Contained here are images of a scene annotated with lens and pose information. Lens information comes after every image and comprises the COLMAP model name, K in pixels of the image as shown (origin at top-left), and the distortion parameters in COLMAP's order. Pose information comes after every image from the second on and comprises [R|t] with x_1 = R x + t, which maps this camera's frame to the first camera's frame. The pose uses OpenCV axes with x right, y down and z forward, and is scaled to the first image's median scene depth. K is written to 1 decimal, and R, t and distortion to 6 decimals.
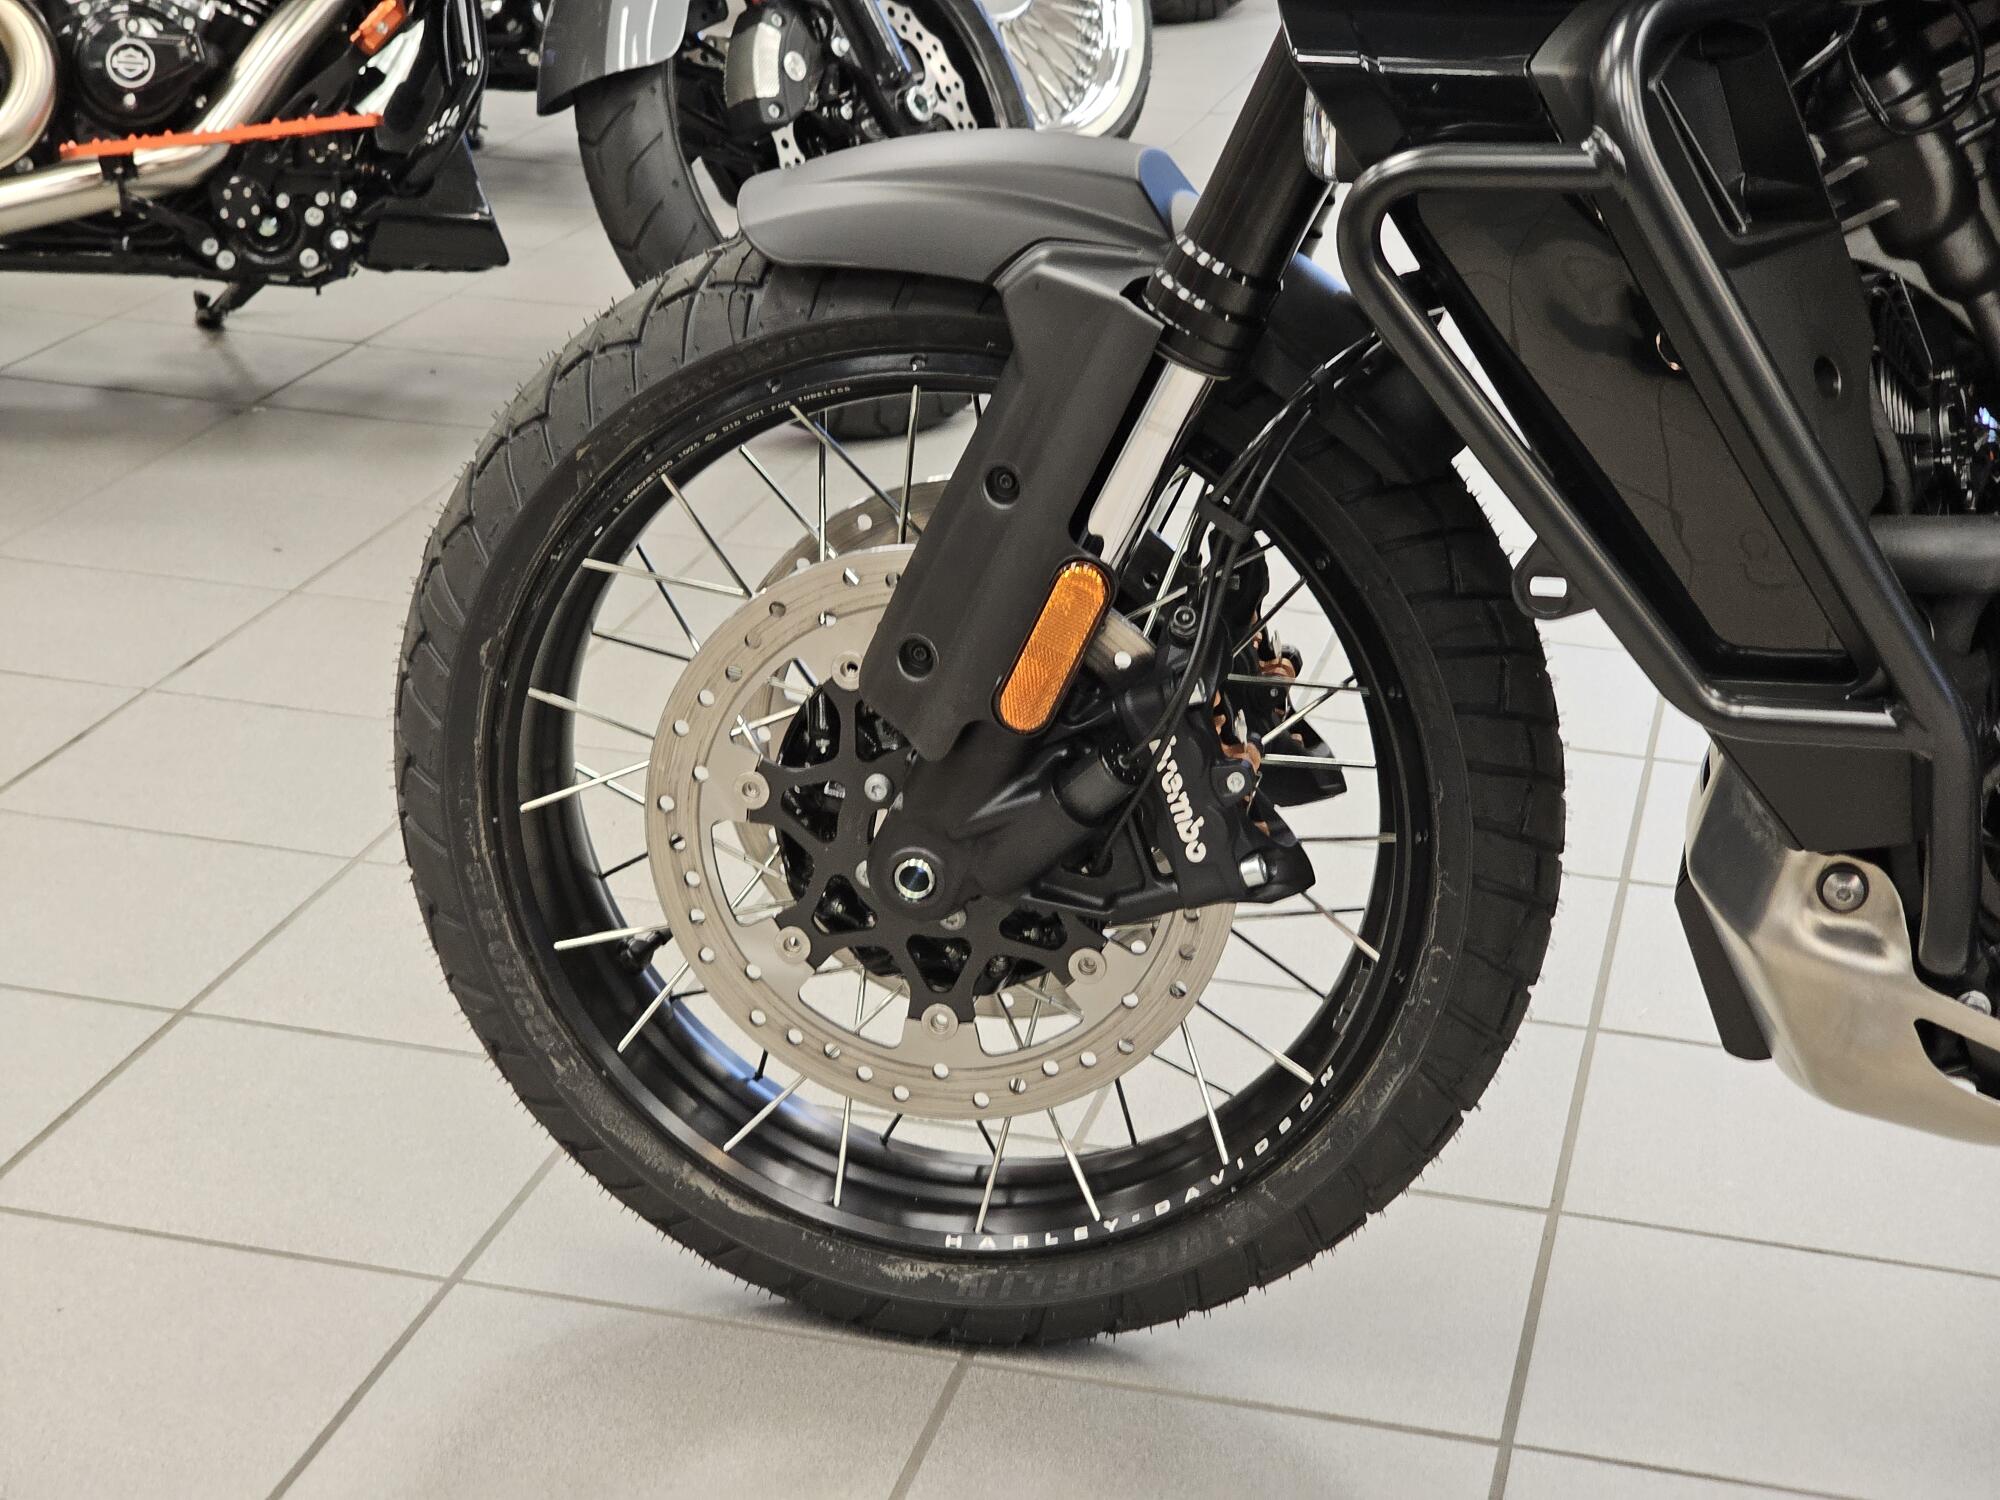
lens RADIAL K [[4007.7, 0, 1000.0], [0, 4007.7, 750.0], [0, 0, 1]] dist [-0.048572, 0.760549]
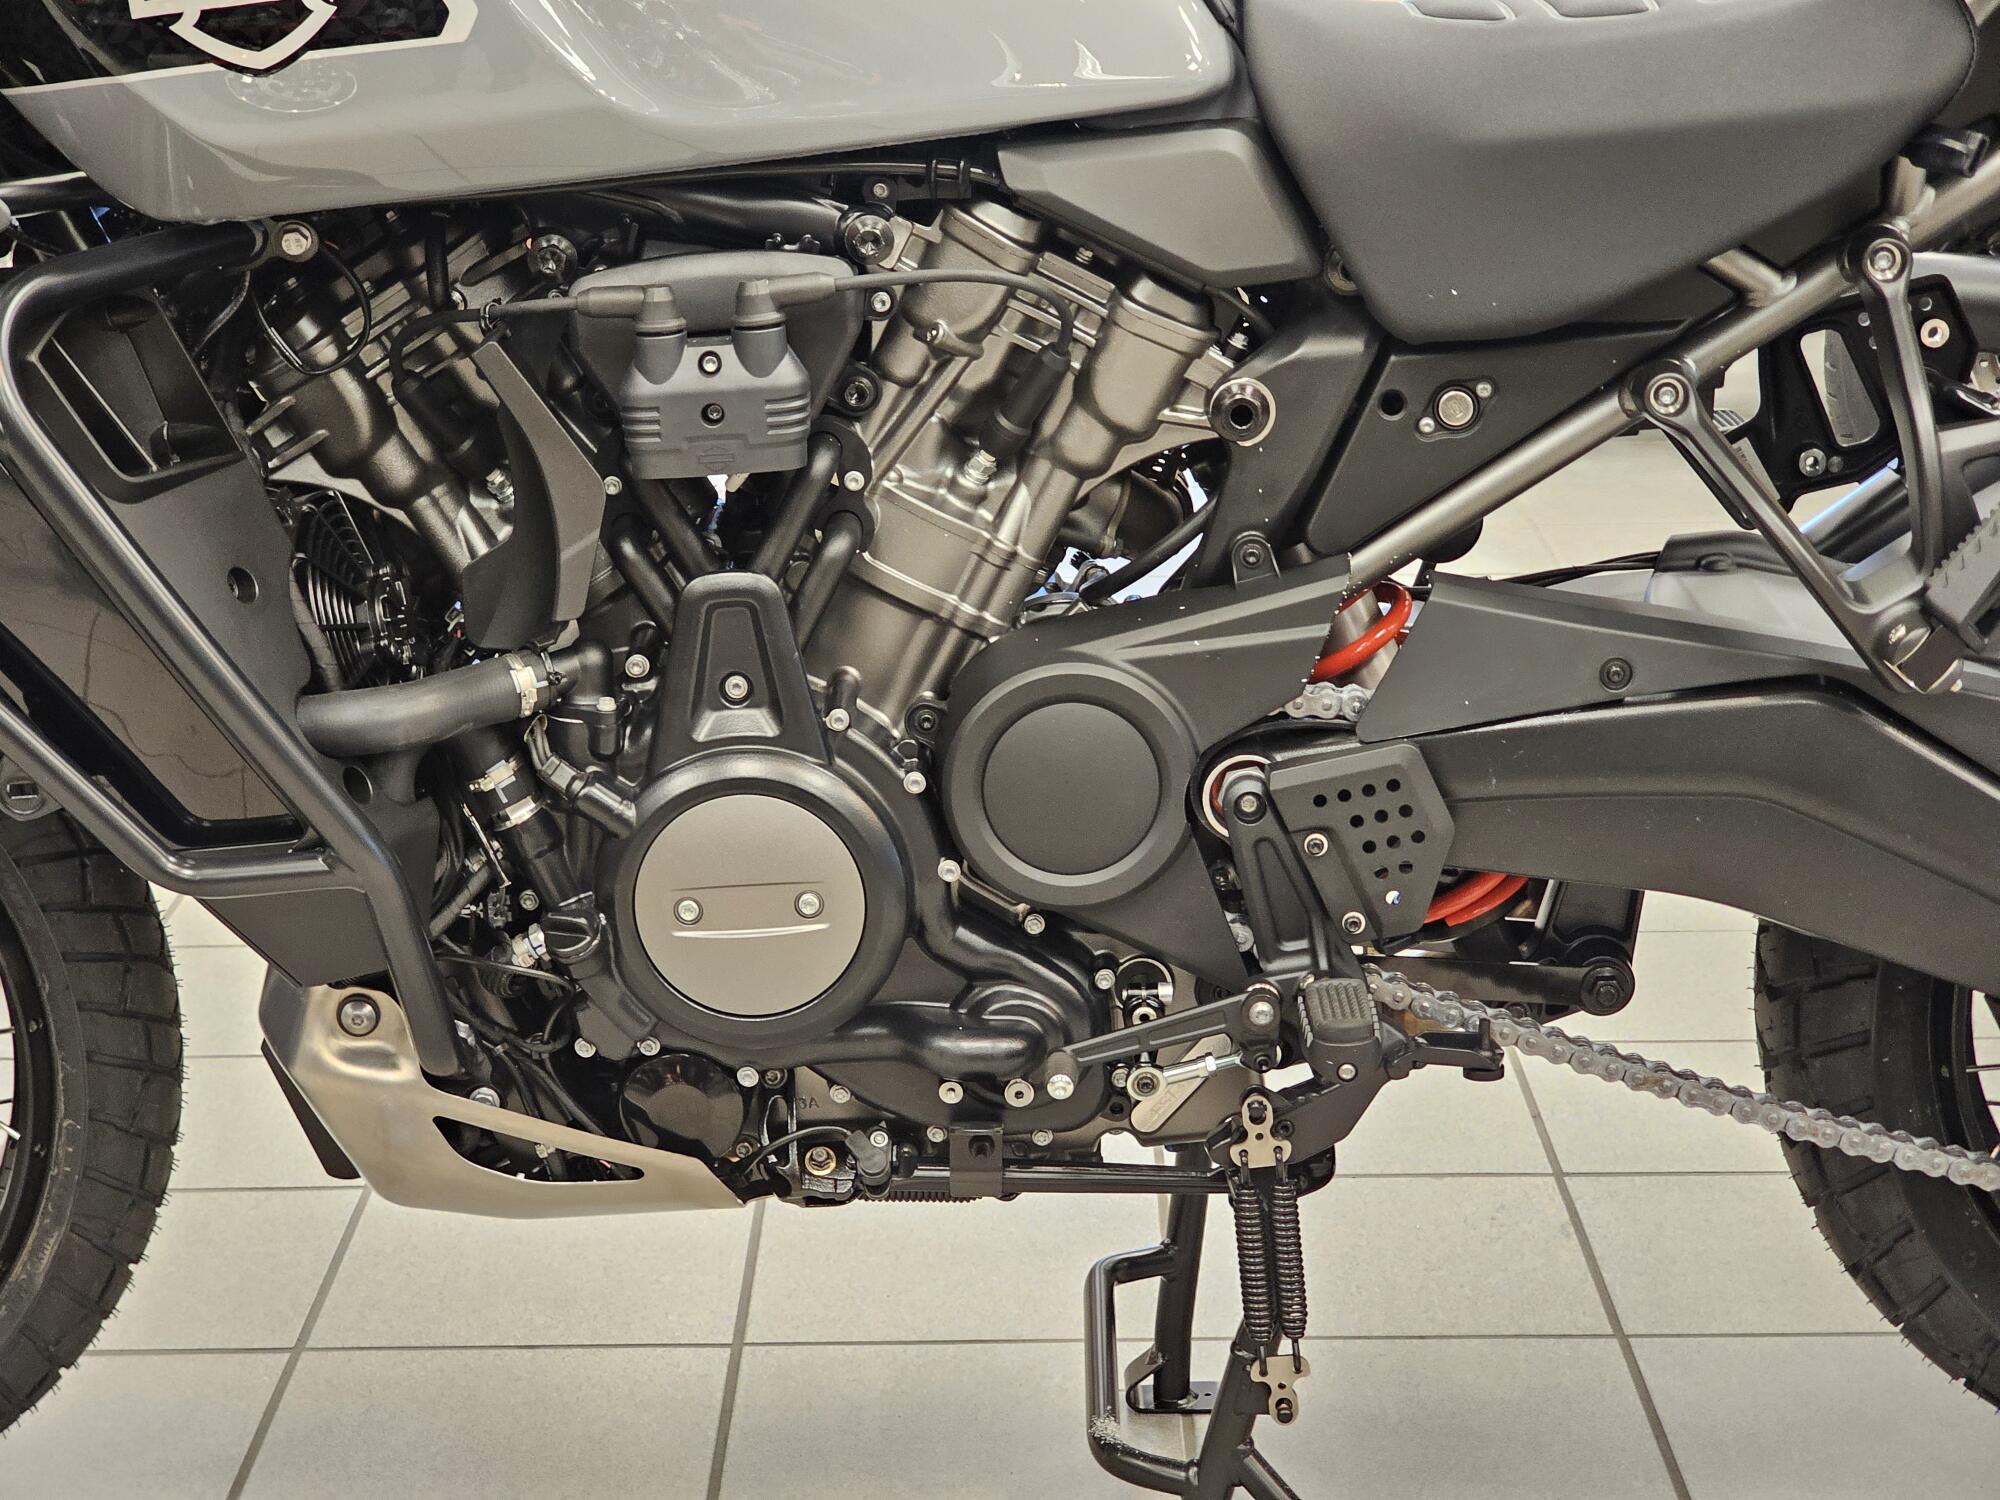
lens RADIAL K [[4007.7, 0, 1000.0], [0, 4007.7, 750.0], [0, 0, 1]] dist [-0.048572, 0.760549]
pose [[0.973852, -0.120788, 0.192410, 0.177380], [0.132065, 0.990133, -0.046855, 0.037233], [-0.184852, 0.071040, 0.980195, -0.182301]]
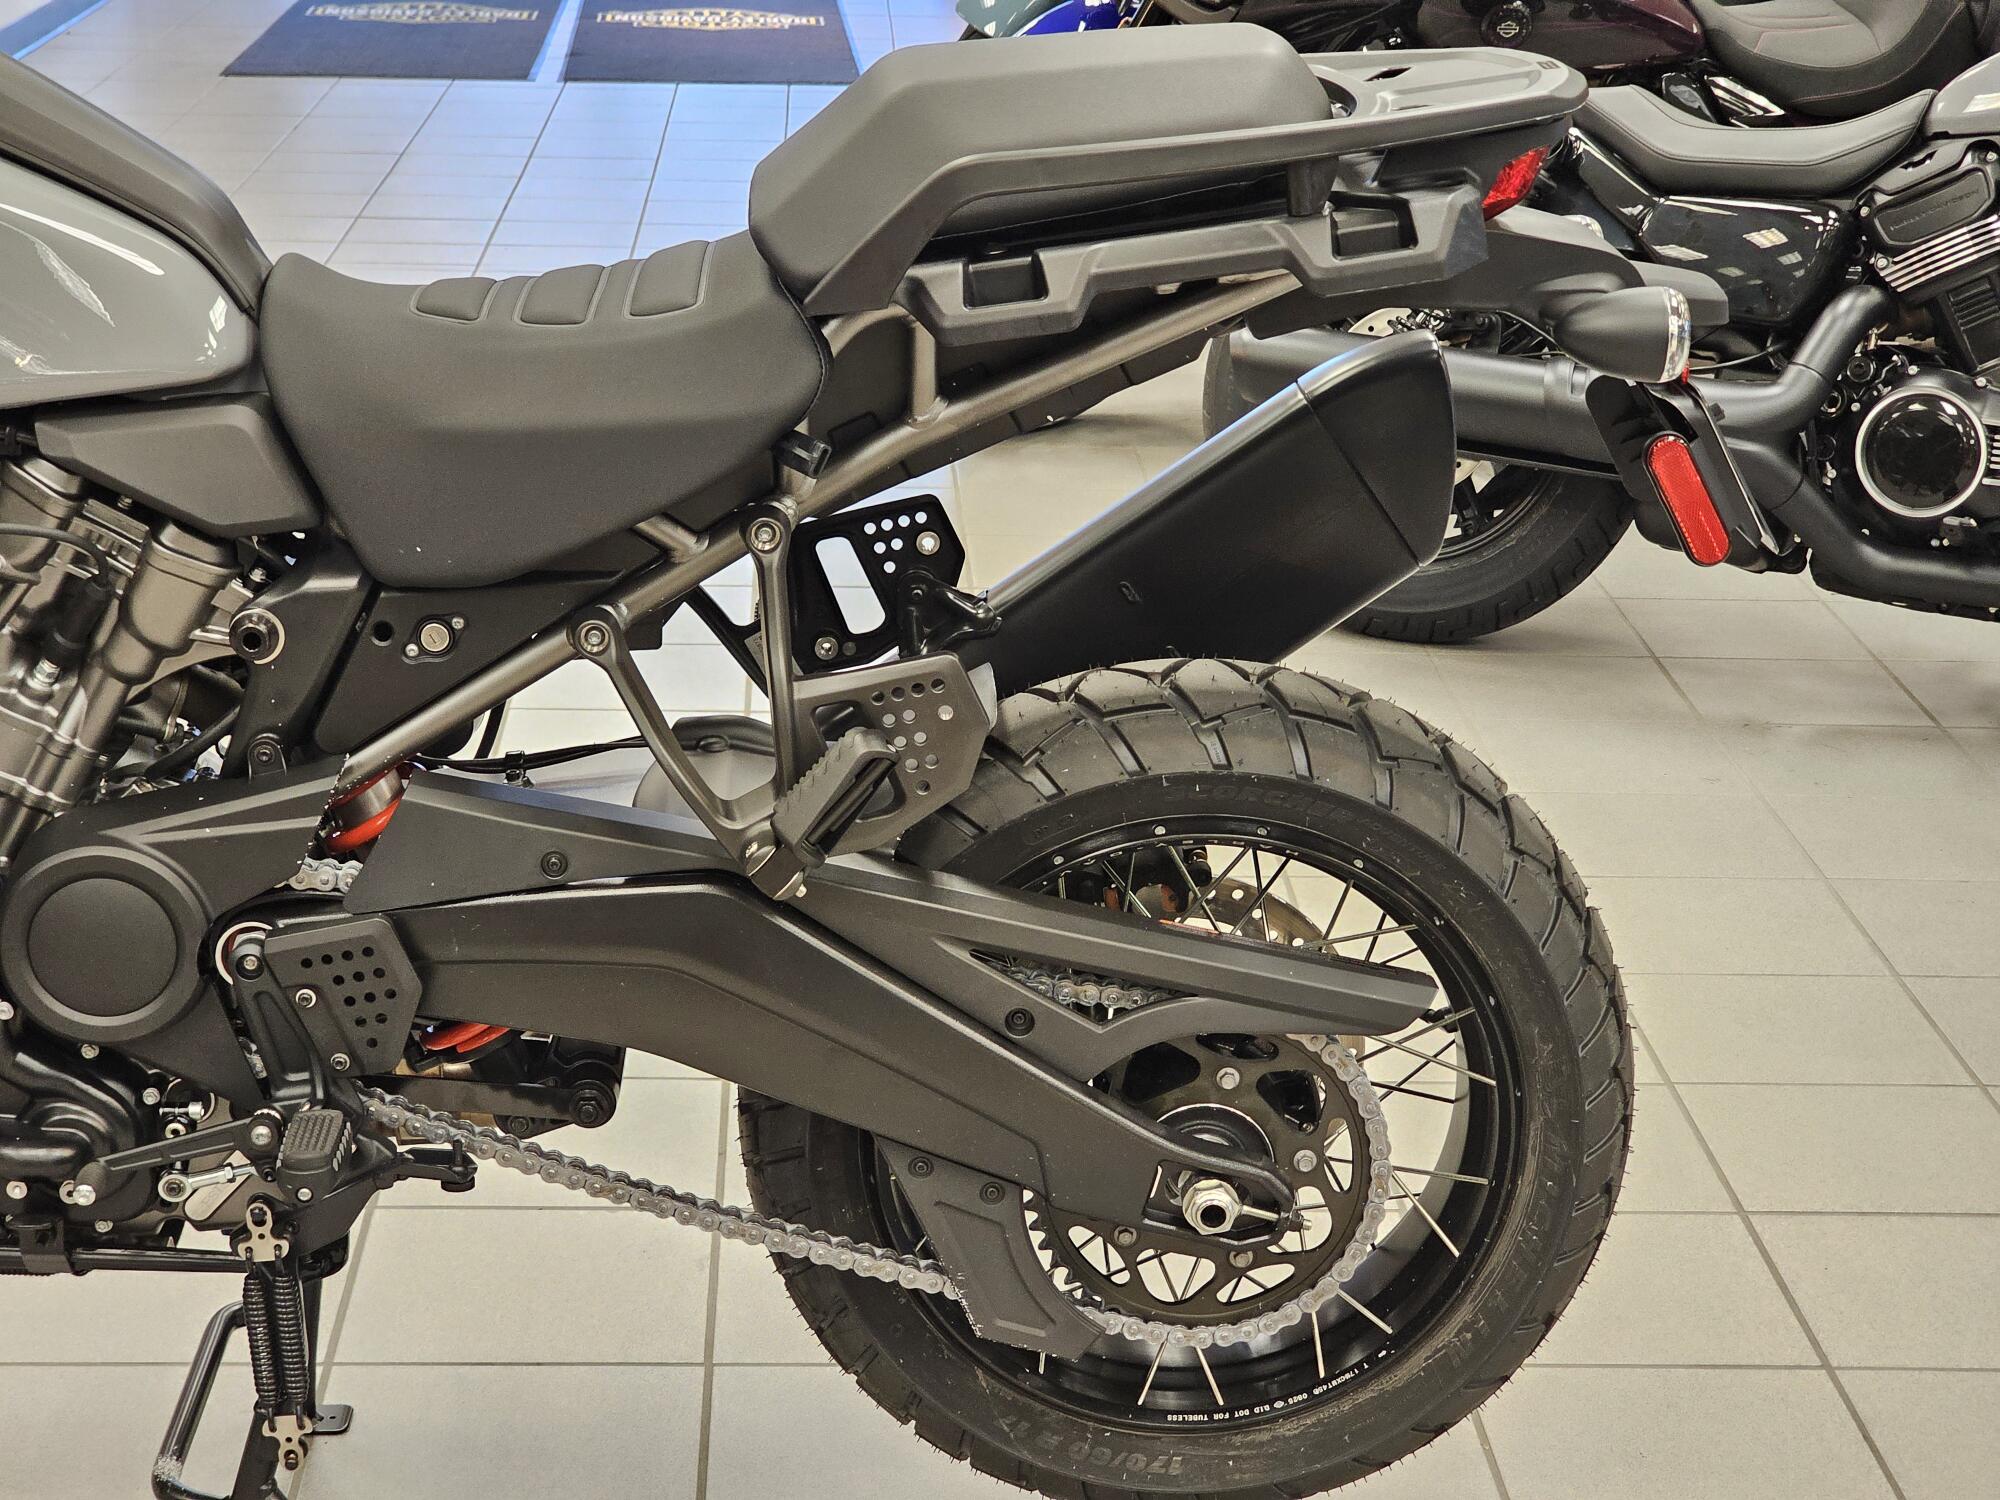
lens RADIAL K [[4007.7, 0, 1000.0], [0, 4007.7, 750.0], [0, 0, 1]] dist [-0.048572, 0.760549]
pose [[0.962519, -0.107263, 0.249101, 0.374736], [0.112254, 0.993662, -0.005877, -0.026944], [-0.246892, 0.033620, 0.968460, -0.471530]]
